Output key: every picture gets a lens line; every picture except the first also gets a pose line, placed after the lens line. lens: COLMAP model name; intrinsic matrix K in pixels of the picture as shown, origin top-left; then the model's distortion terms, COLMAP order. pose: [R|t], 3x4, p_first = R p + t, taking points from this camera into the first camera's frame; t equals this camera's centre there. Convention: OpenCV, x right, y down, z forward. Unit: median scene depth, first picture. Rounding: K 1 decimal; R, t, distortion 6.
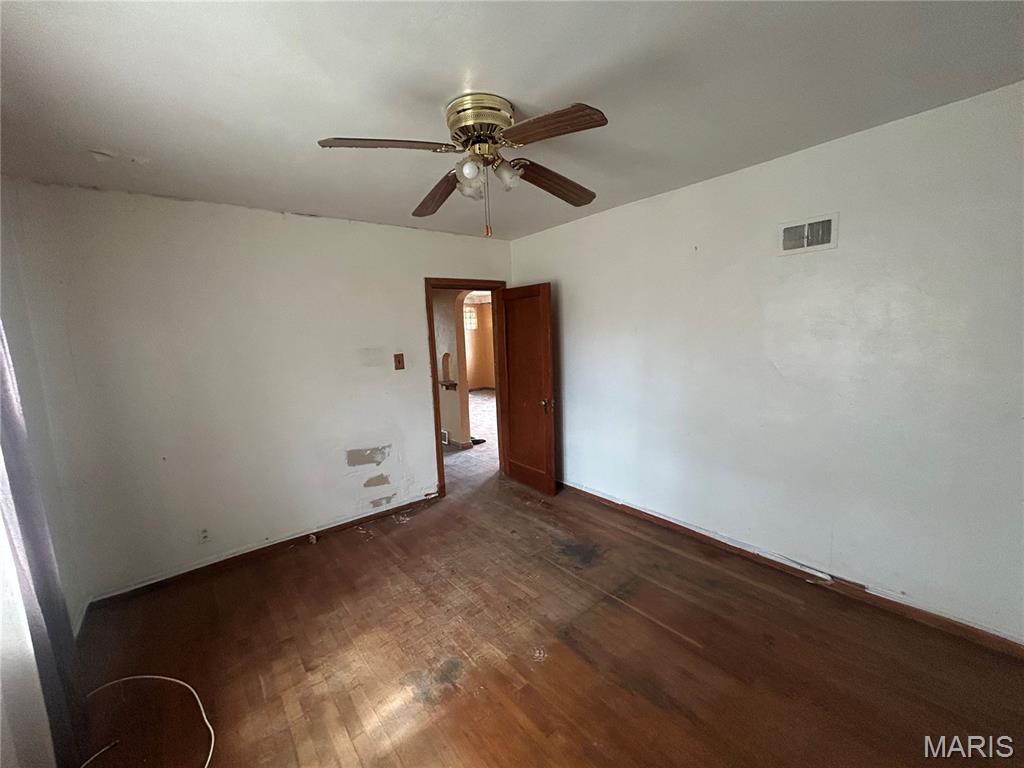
lens RADIAL K [[413.5, 0, 511.9], [0, 413.5, 386.8], [0, 0, 1]] dist [0.001262, 0.000204]
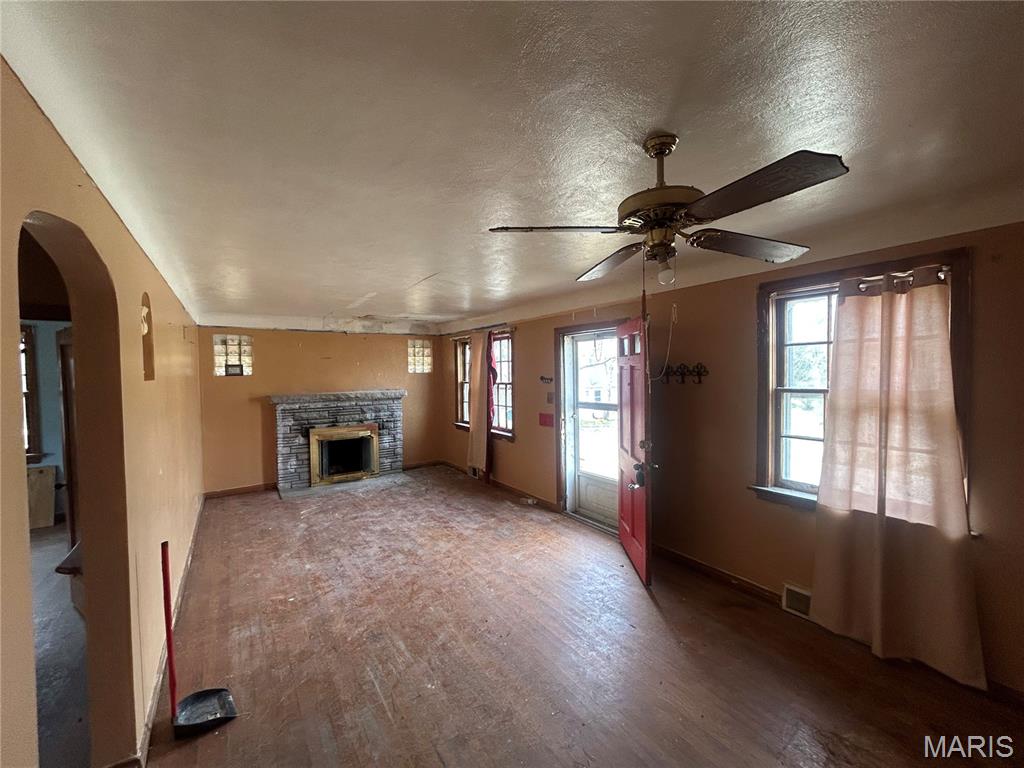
lens RADIAL K [[413.5, 0, 511.9], [0, 413.5, 382.7], [0, 0, 1]] dist [0.001262, 0.000204]
pose [[0.996011, 0.032835, -0.082968, 0.098443], [-0.041038, 0.994222, -0.099184, -0.064352], [0.079232, 0.102194, 0.991604, 0.362258]]
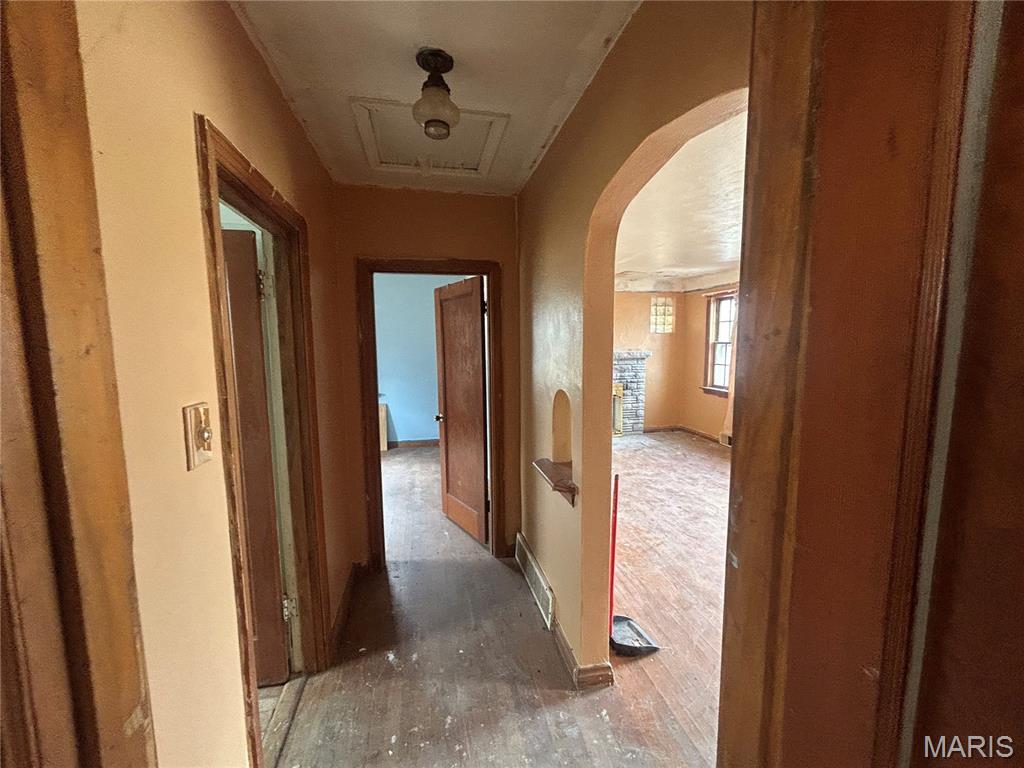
lens RADIAL K [[413.5, 0, 513.1], [0, 413.5, 381.9], [0, 0, 1]] dist [0.001262, 0.000204]
pose [[0.893316, 0.080883, -0.442092, -0.020088], [-0.090148, 0.995928, 0.000052, -0.045476], [0.440296, 0.039808, 0.896970, 0.346794]]
